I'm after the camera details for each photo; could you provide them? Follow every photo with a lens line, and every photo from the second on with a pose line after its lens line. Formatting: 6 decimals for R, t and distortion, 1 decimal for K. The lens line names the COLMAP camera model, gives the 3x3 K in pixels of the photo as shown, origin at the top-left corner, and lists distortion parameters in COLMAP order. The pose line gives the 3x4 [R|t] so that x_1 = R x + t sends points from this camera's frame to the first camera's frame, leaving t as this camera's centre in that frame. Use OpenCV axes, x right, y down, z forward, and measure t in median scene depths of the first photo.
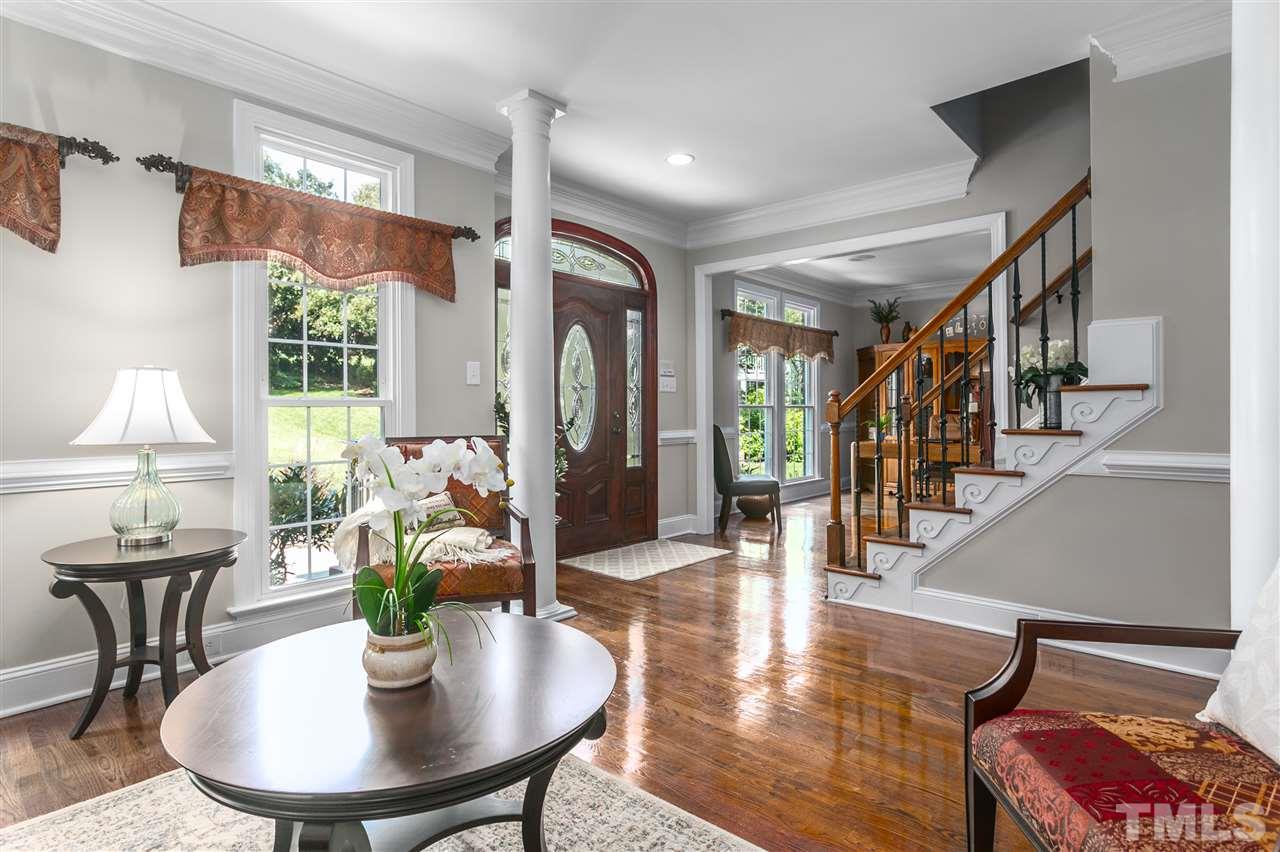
lens RADIAL K [[662.9, 0, 643.3], [0, 662.9, 421.0], [0, 0, 1]] dist [-0.005044, 0.000497]
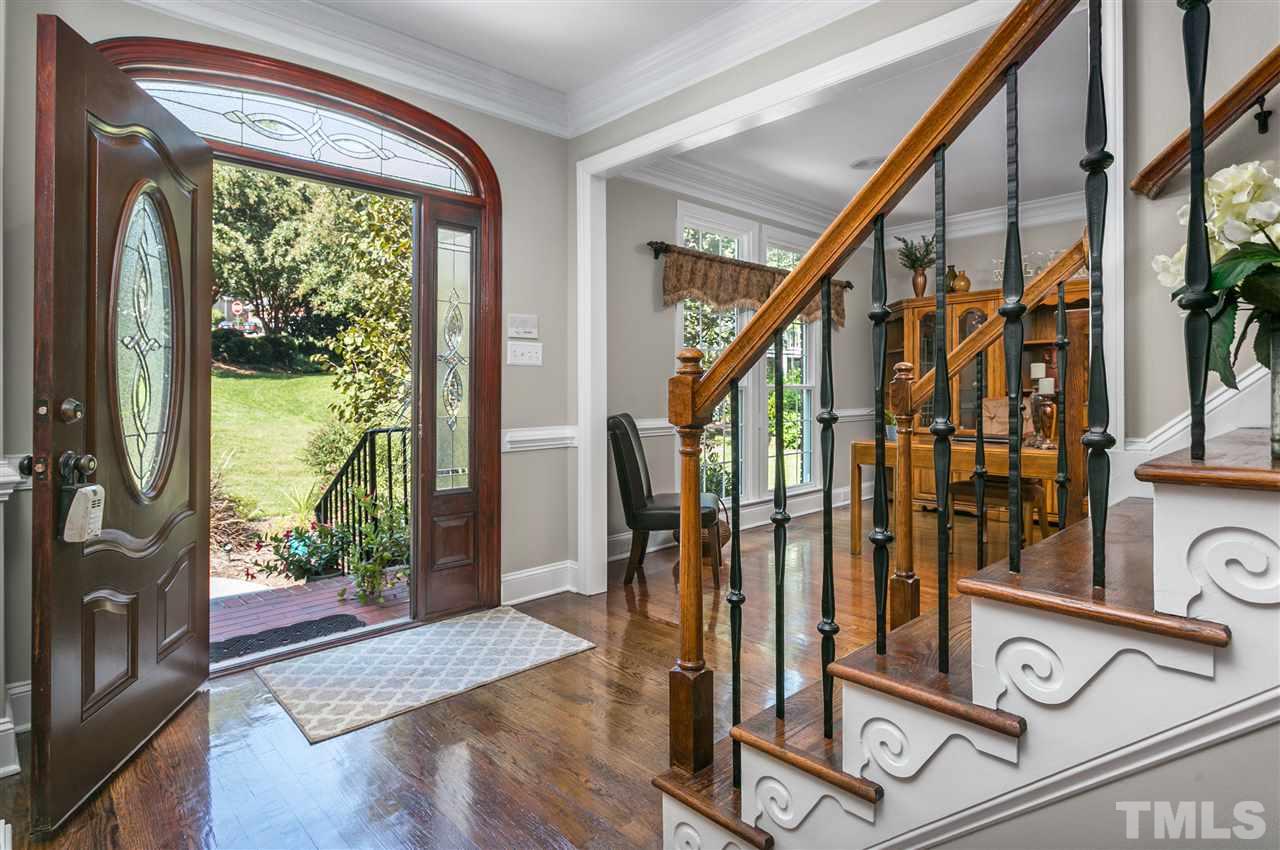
lens RADIAL K [[662.9, 0, 636.1], [0, 662.9, 416.9], [0, 0, 1]] dist [-0.005044, 0.000497]
pose [[0.995083, -0.003735, -0.098975, 0.204115], [0.005852, 0.999760, 0.021104, -0.008135], [0.098873, -0.021580, 0.994866, 0.399273]]
